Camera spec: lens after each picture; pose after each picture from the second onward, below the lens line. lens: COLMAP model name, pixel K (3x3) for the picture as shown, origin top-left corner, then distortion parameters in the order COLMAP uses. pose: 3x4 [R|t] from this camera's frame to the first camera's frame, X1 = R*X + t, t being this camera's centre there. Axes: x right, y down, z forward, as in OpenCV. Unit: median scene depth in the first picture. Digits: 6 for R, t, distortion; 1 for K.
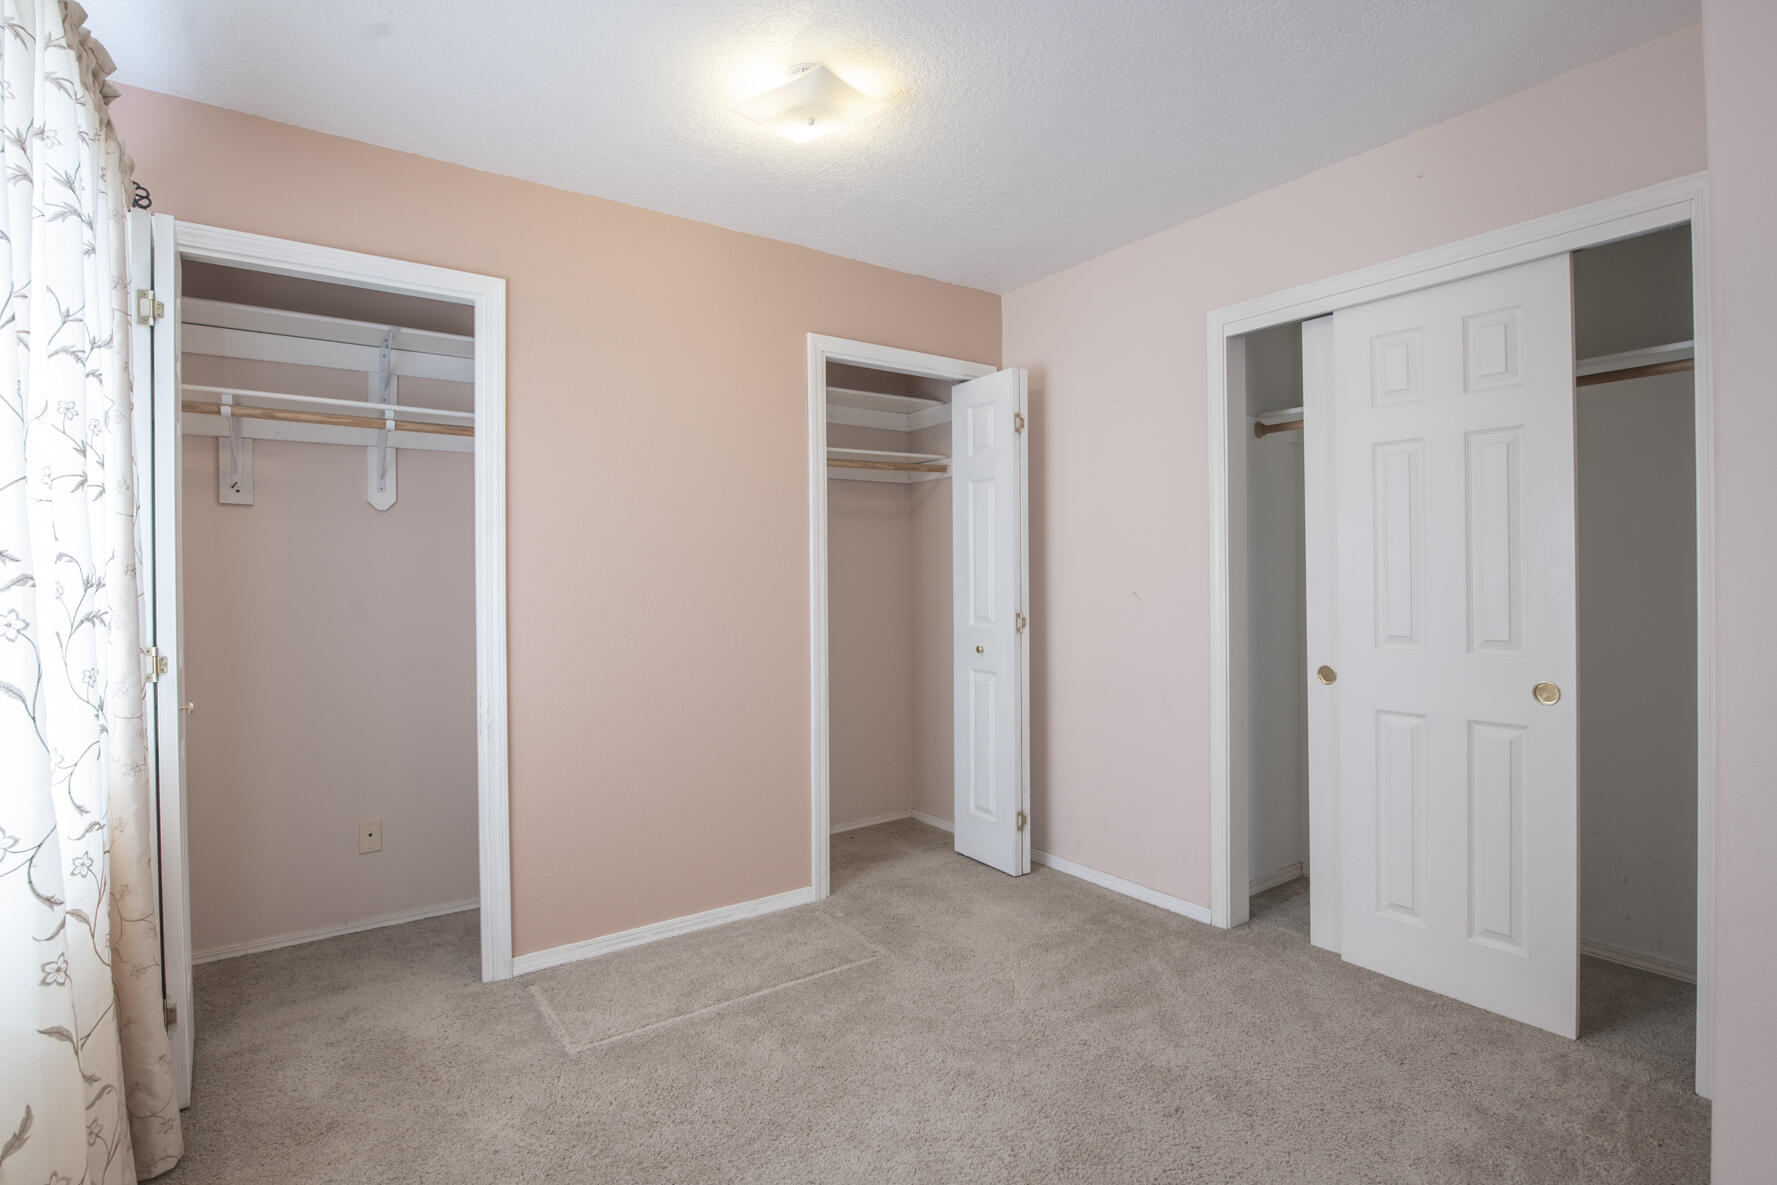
lens RADIAL K [[853.7, 0, 886.8], [0, 853.7, 591.0], [0, 0, 1]] dist [-0.018286, 0.001326]
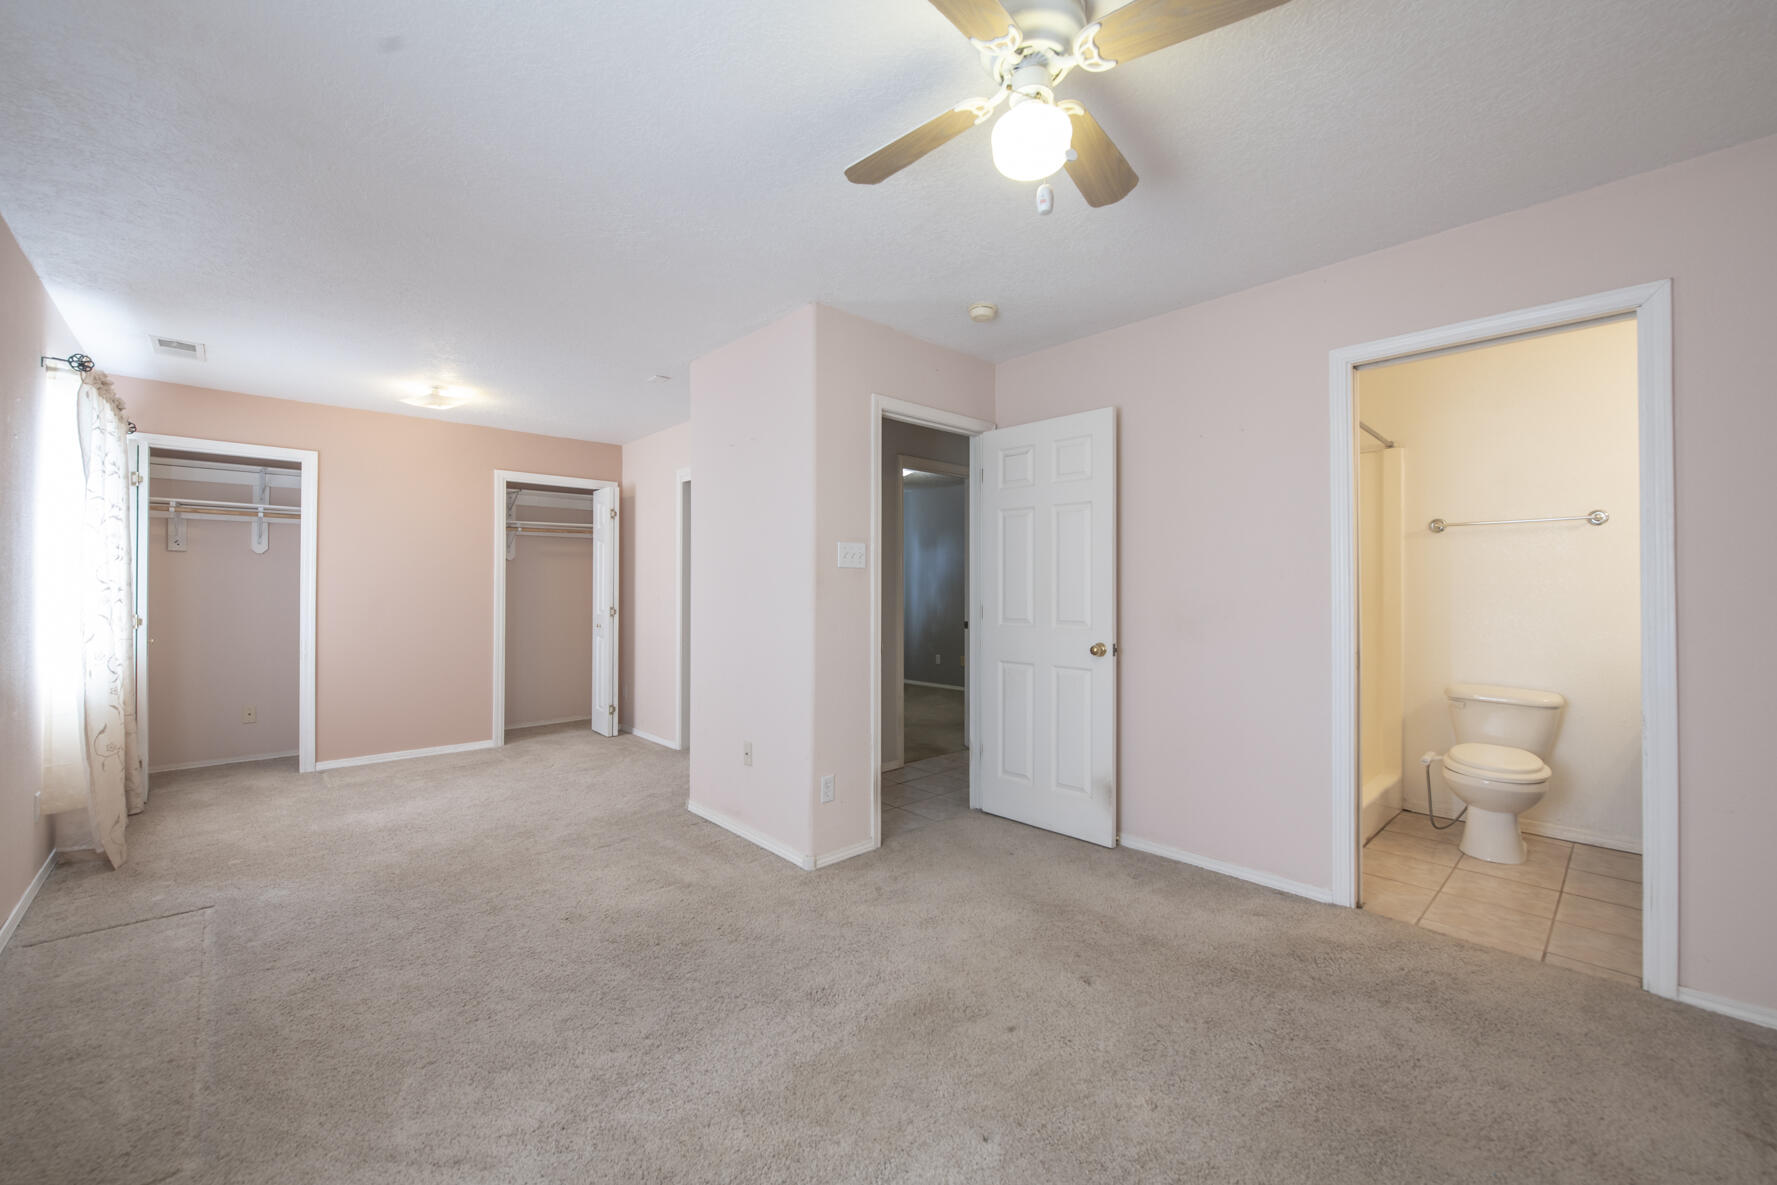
lens RADIAL K [[697.4, 0, 885.8], [0, 697.4, 588.6], [0, 0, 1]] dist [-0.002773, -0.000858]
pose [[0.991379, 0.009263, 0.130697, 0.797028], [-0.007397, 0.999864, -0.014761, 0.002659], [-0.130815, 0.013667, 0.991313, -0.998531]]
